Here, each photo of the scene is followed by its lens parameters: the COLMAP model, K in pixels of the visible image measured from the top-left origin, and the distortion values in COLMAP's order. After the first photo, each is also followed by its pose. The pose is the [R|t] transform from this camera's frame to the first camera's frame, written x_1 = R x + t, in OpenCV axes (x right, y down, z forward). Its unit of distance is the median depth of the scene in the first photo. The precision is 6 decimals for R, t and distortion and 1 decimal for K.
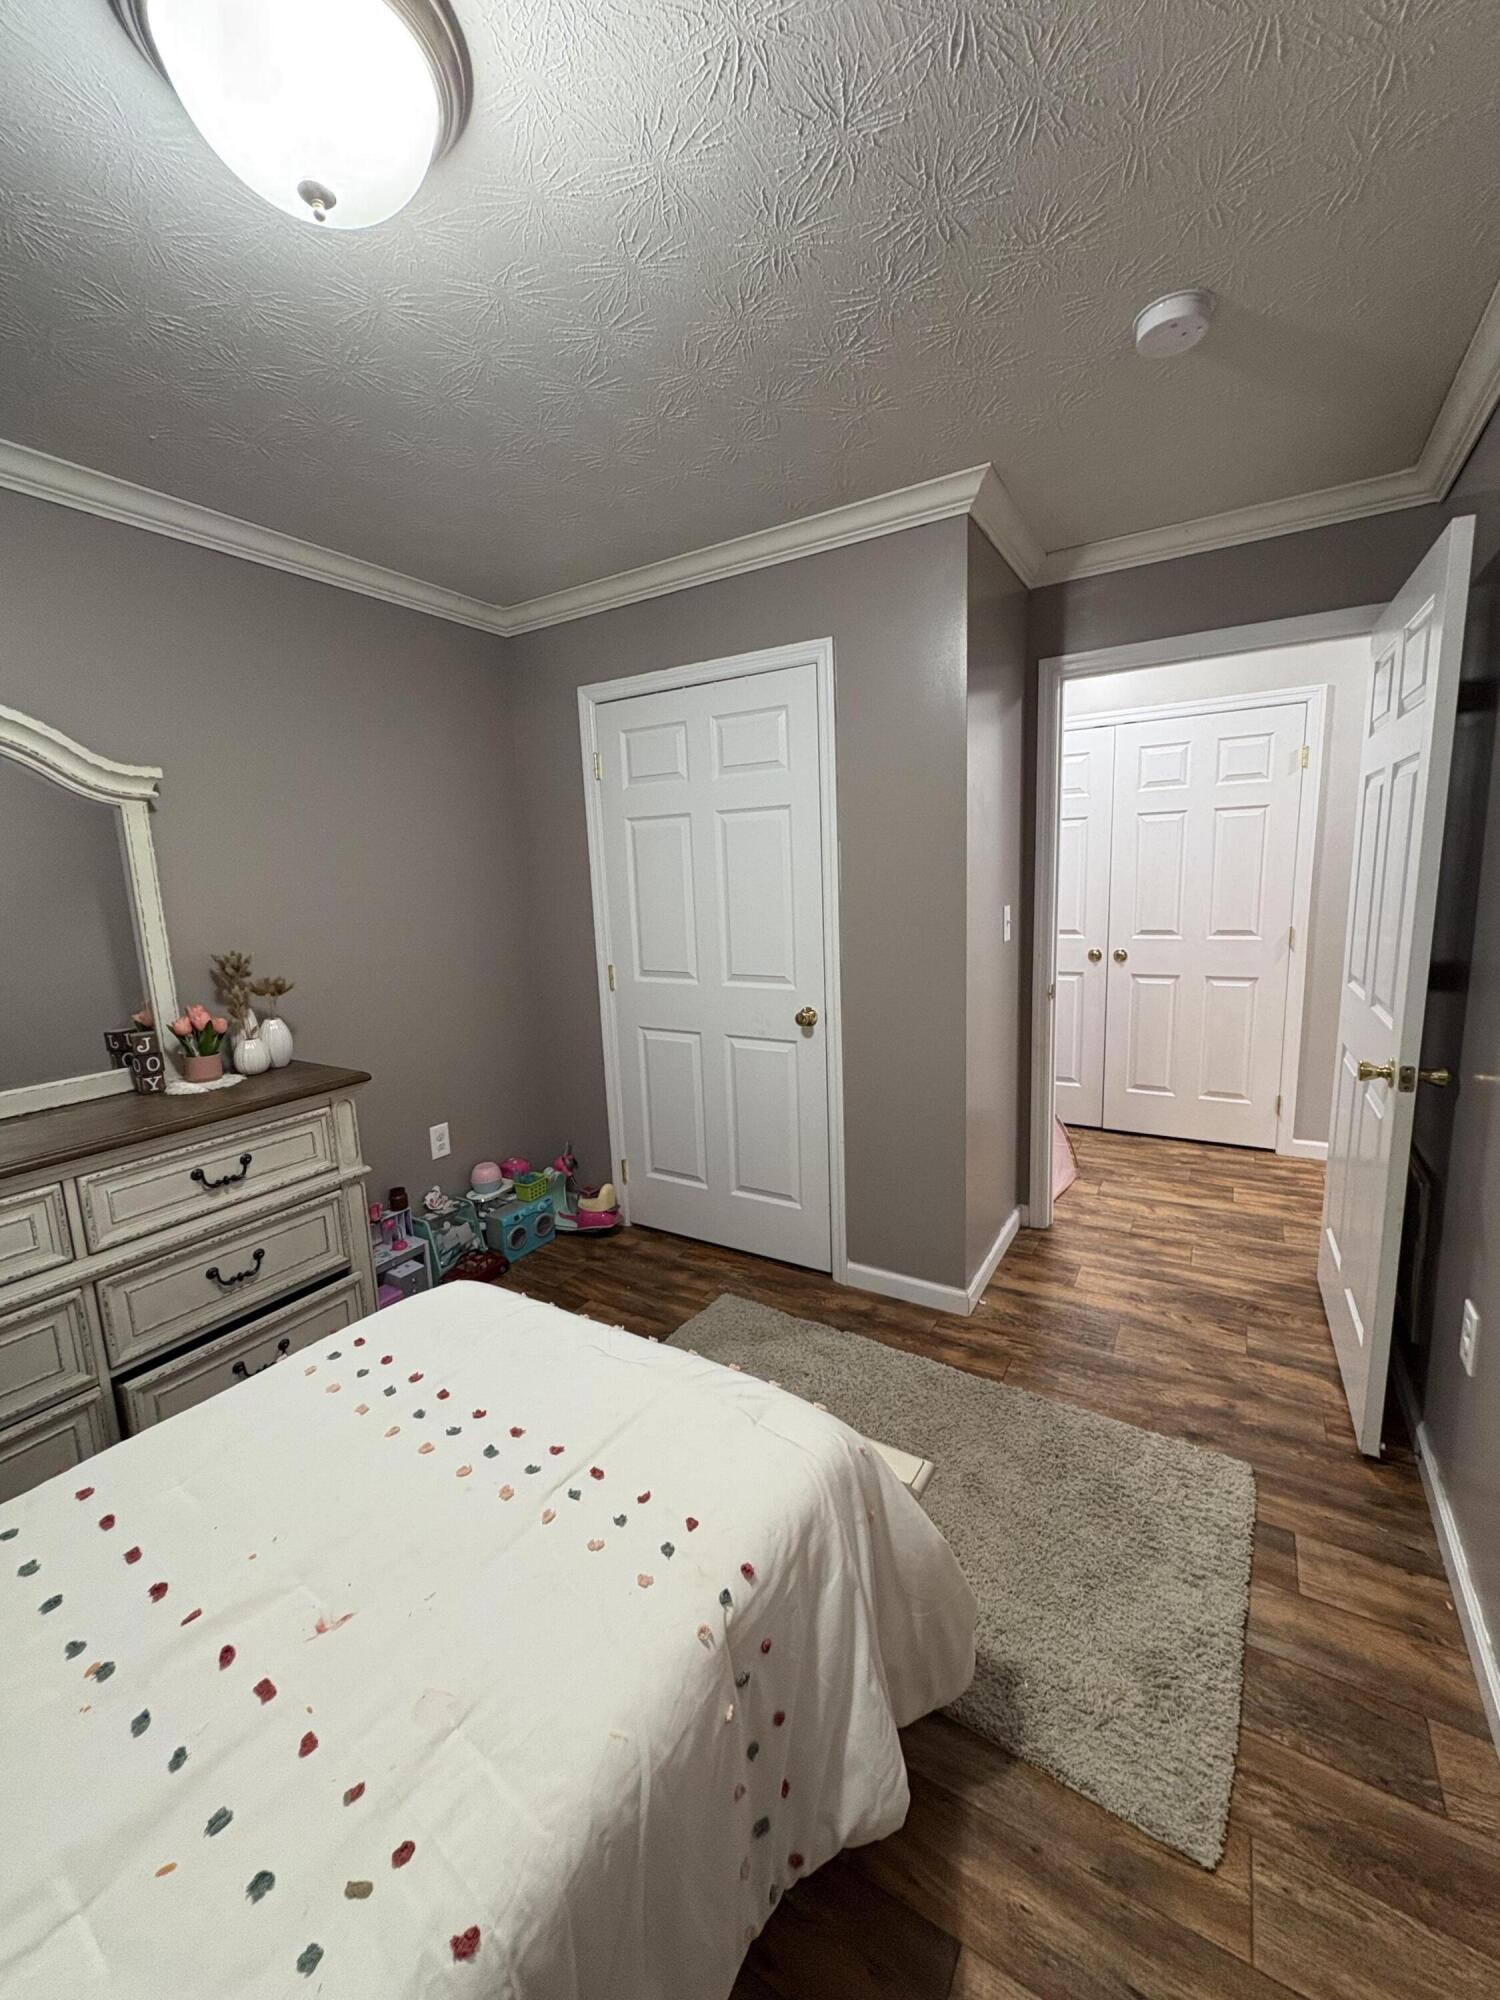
lens RADIAL K [[813.5, 0, 759.0], [0, 813.5, 992.7], [0, 0, 1]] dist [0.000432, 0.000222]
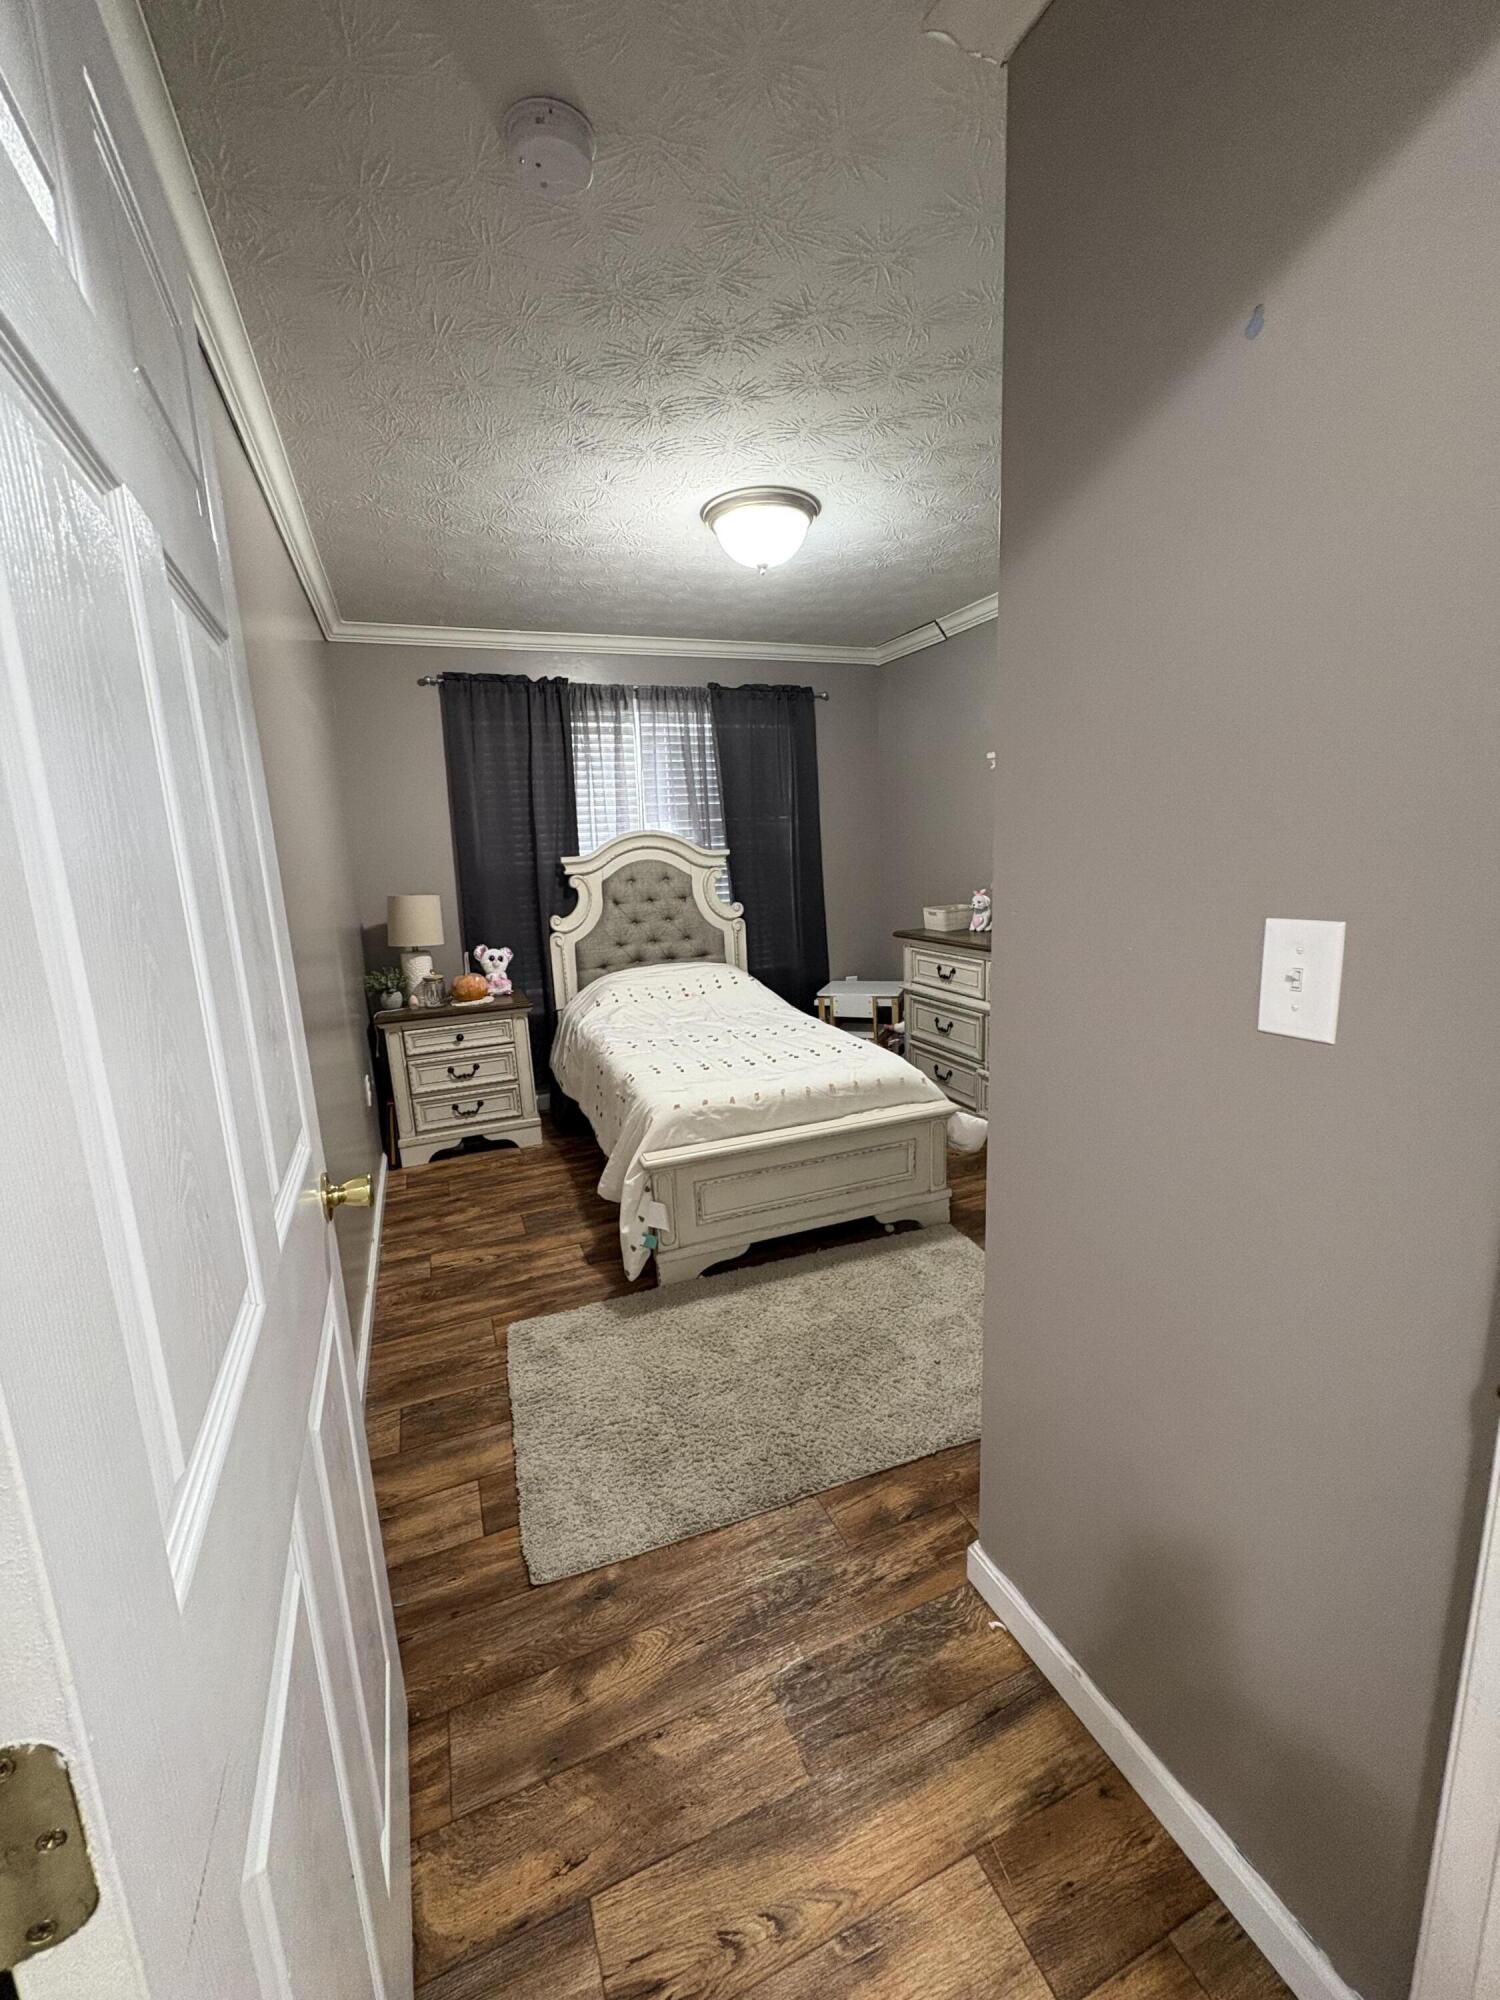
lens RADIAL K [[813.5, 0, 759.0], [0, 813.5, 992.7], [0, 0, 1]] dist [0.000432, 0.000222]
pose [[-0.591757, 0.212958, -0.777479, 1.058937], [-0.053994, 0.951837, 0.301812, -0.277494], [0.804306, 0.220579, -0.551758, 1.621594]]
